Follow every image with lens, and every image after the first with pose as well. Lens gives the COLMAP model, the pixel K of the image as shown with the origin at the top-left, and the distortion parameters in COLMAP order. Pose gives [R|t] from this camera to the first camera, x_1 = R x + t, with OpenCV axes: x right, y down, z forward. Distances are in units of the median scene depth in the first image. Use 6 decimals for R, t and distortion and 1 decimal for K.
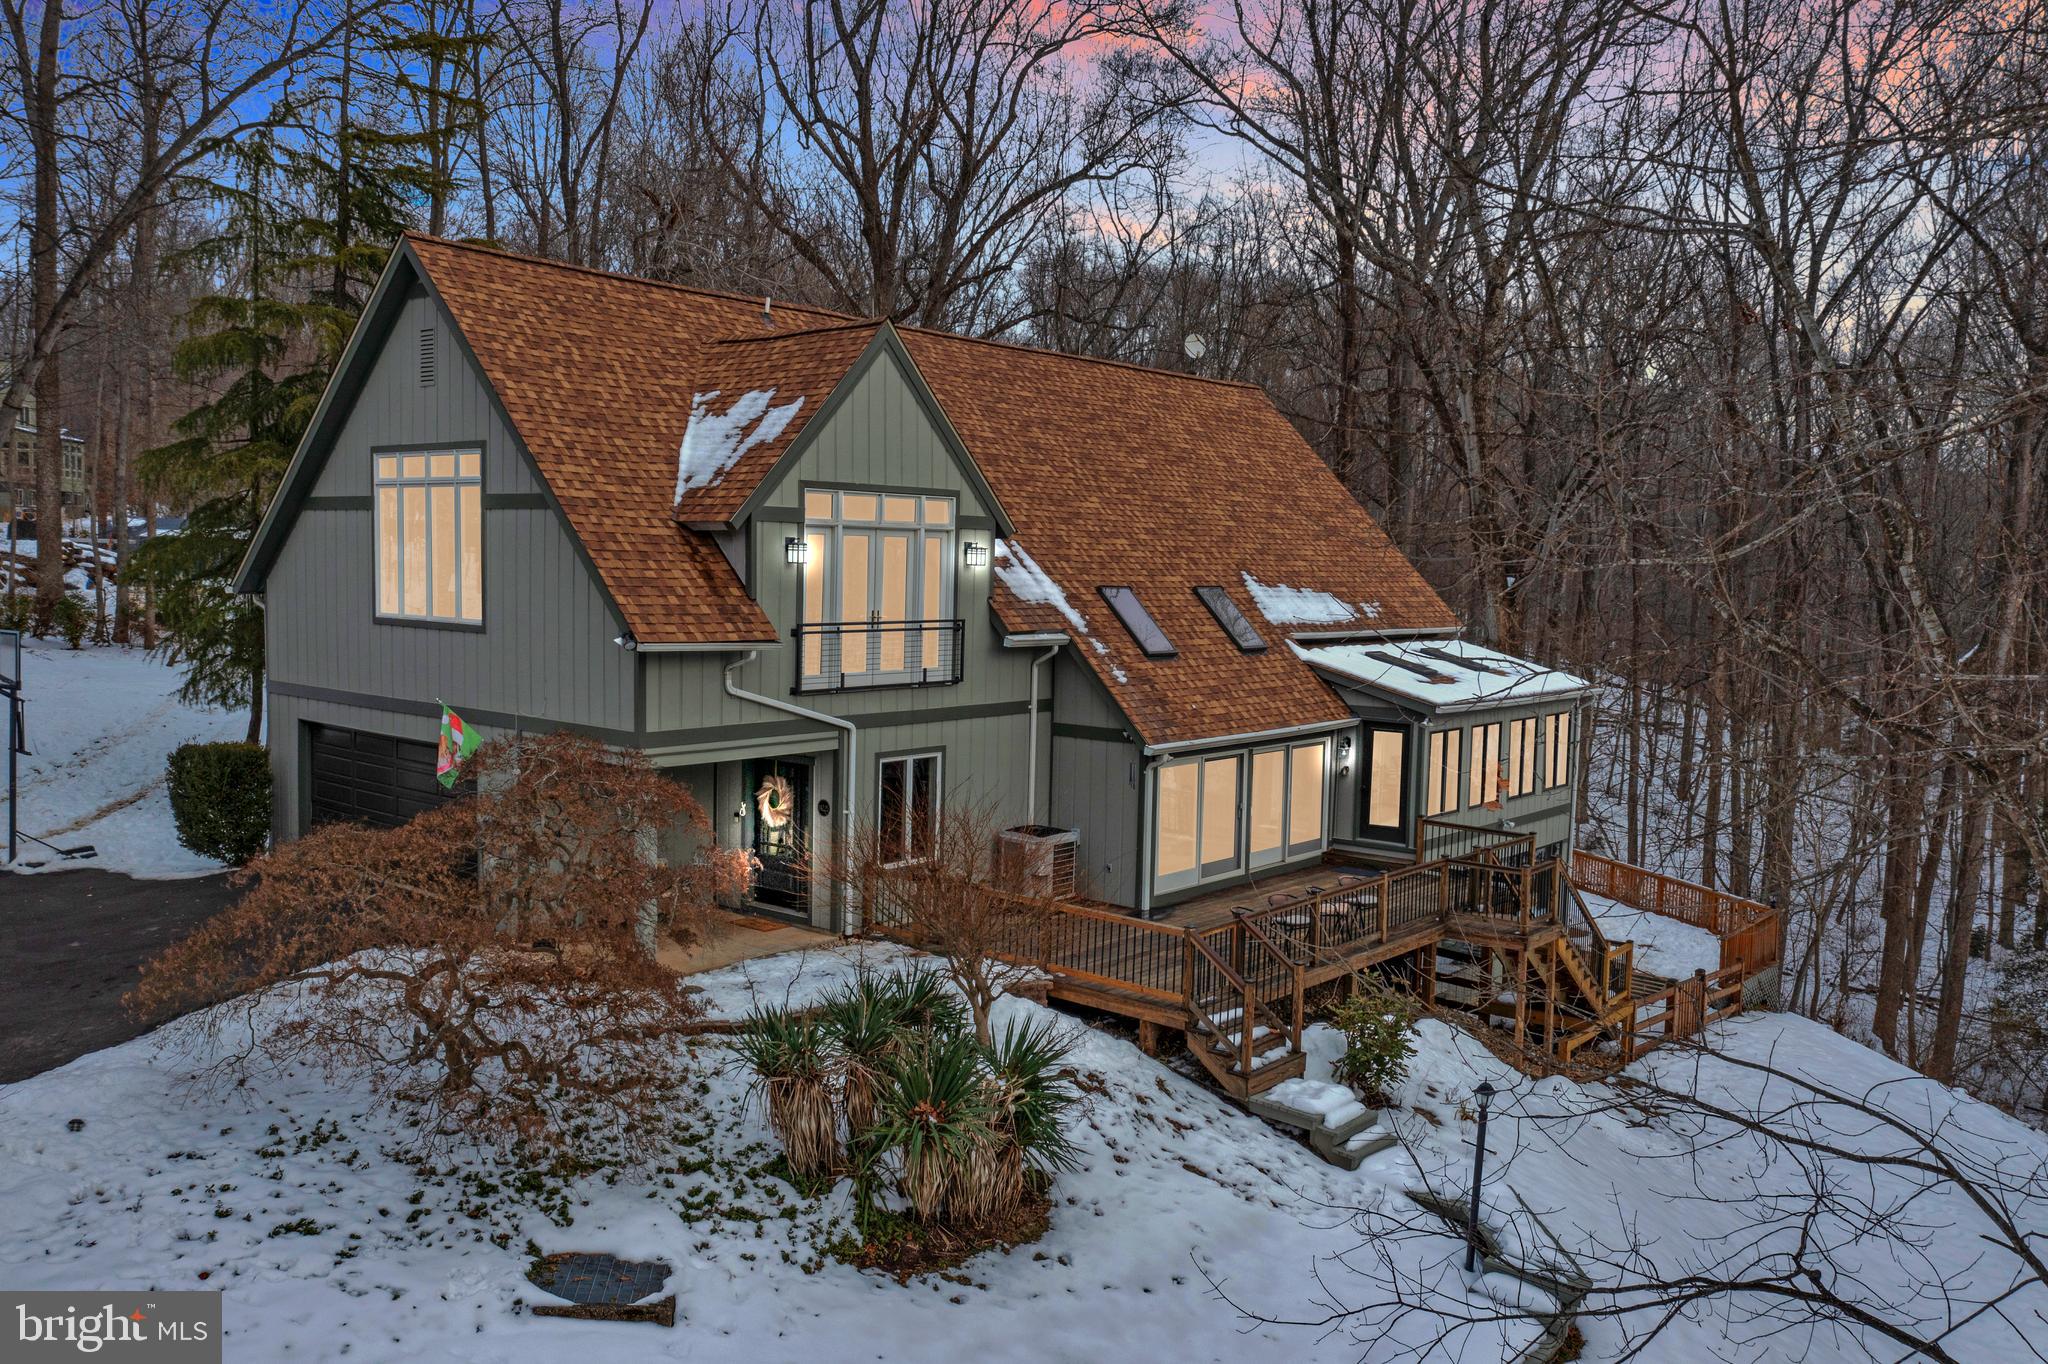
lens RADIAL K [[1618.3, 0, 1021.5], [0, 1618.3, 673.2], [0, 0, 1]] dist [-0.003390, -0.000054]
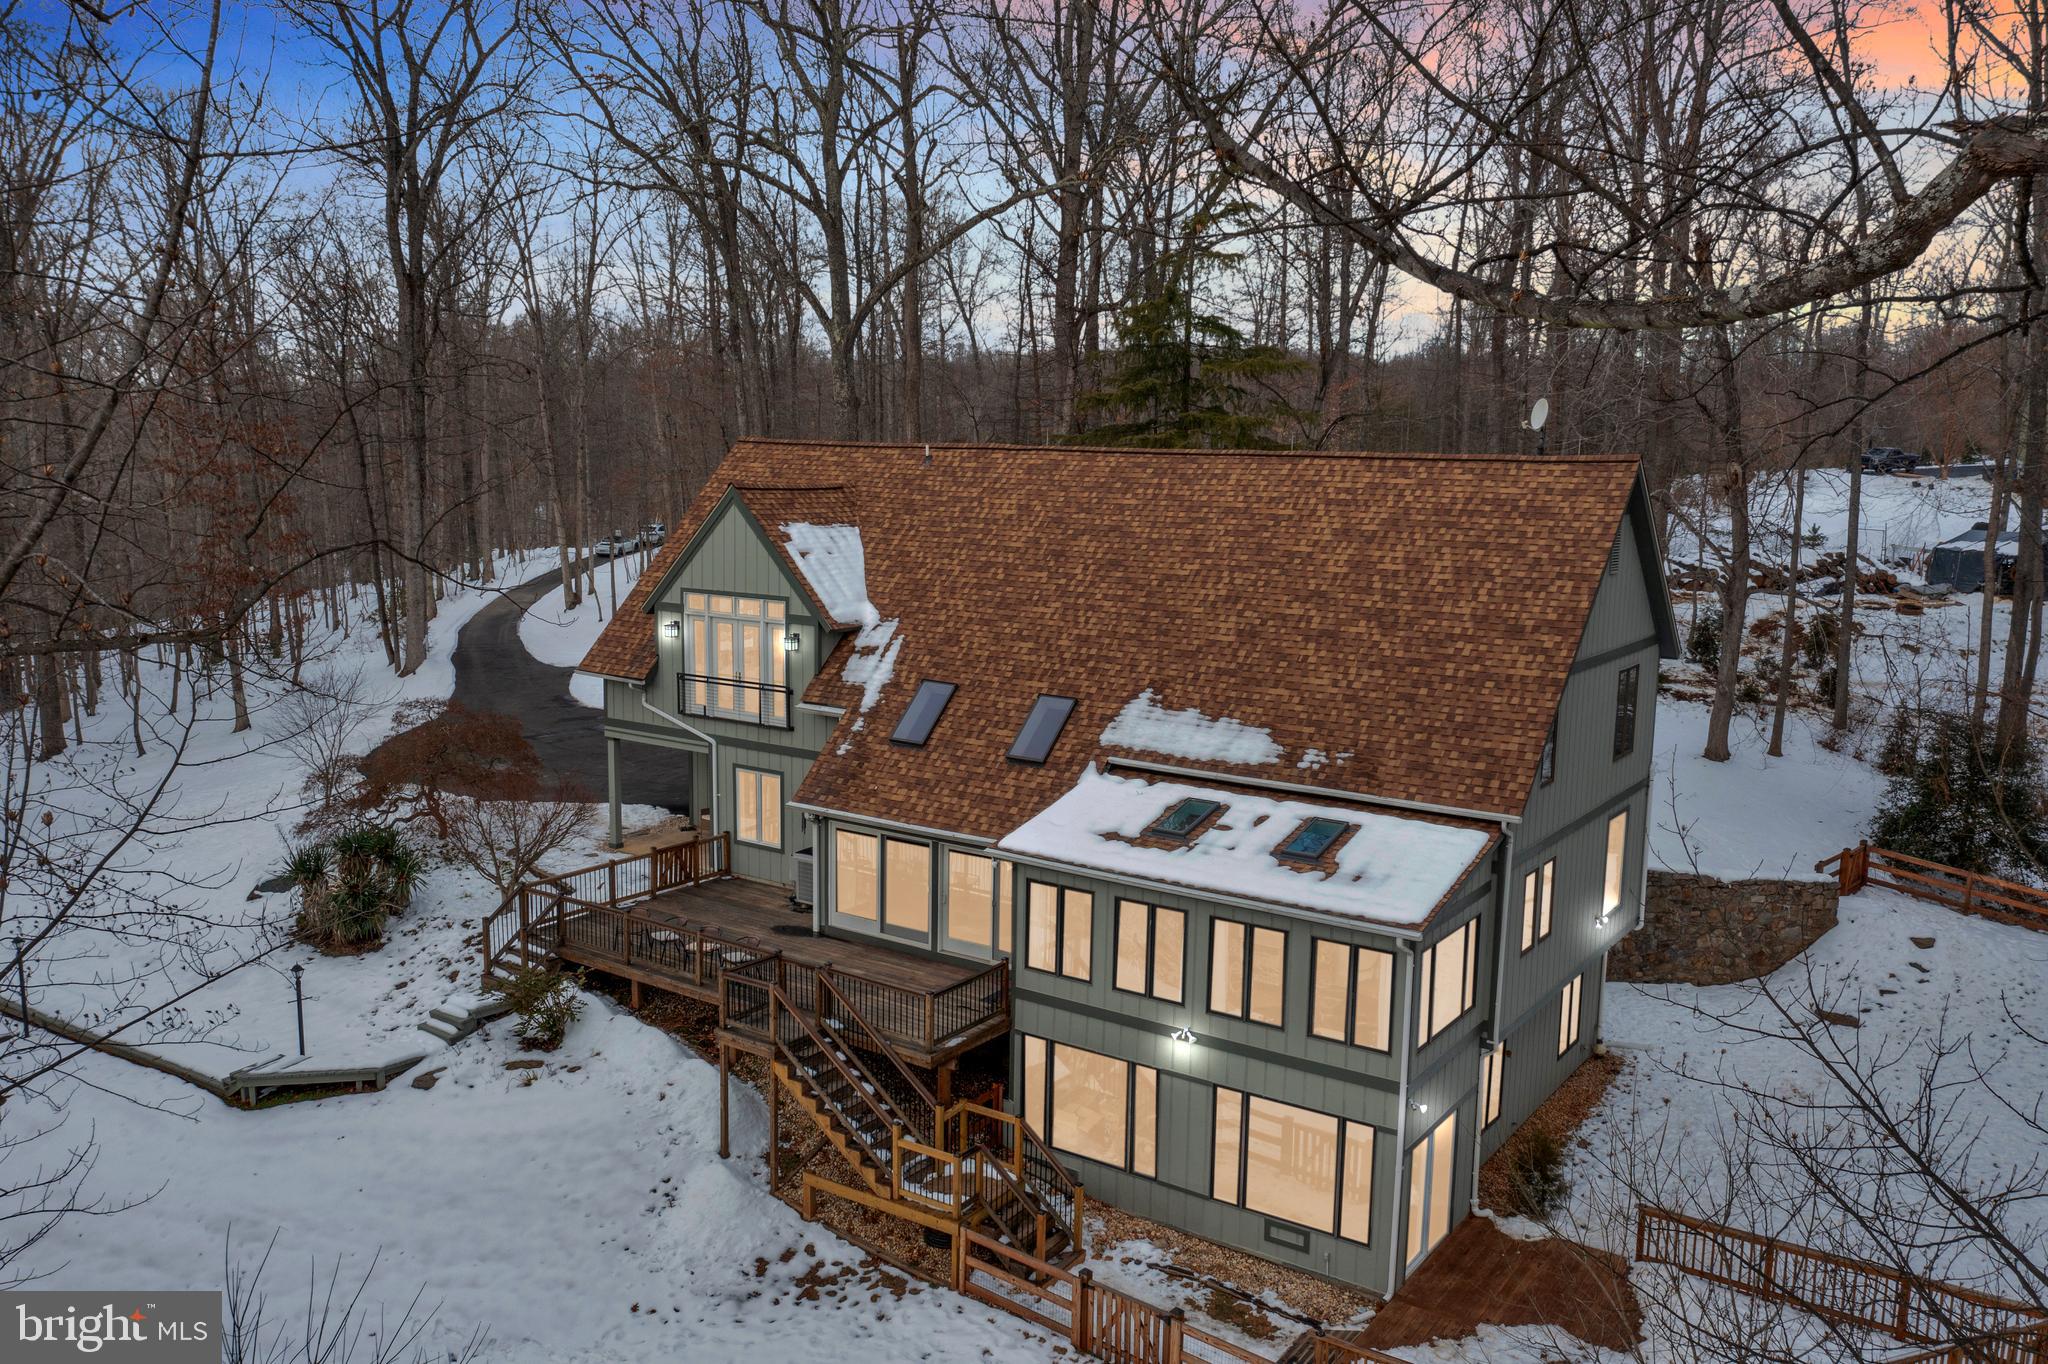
lens RADIAL K [[1618.3, 0, 1021.9], [0, 1618.3, 689.0], [0, 0, 1]] dist [-0.003390, -0.000054]
pose [[0.094342, 0.122106, -0.988023, 1.439074], [-0.094626, 0.989056, 0.113198, -0.219975], [0.991033, 0.082813, 0.104864, 1.096056]]
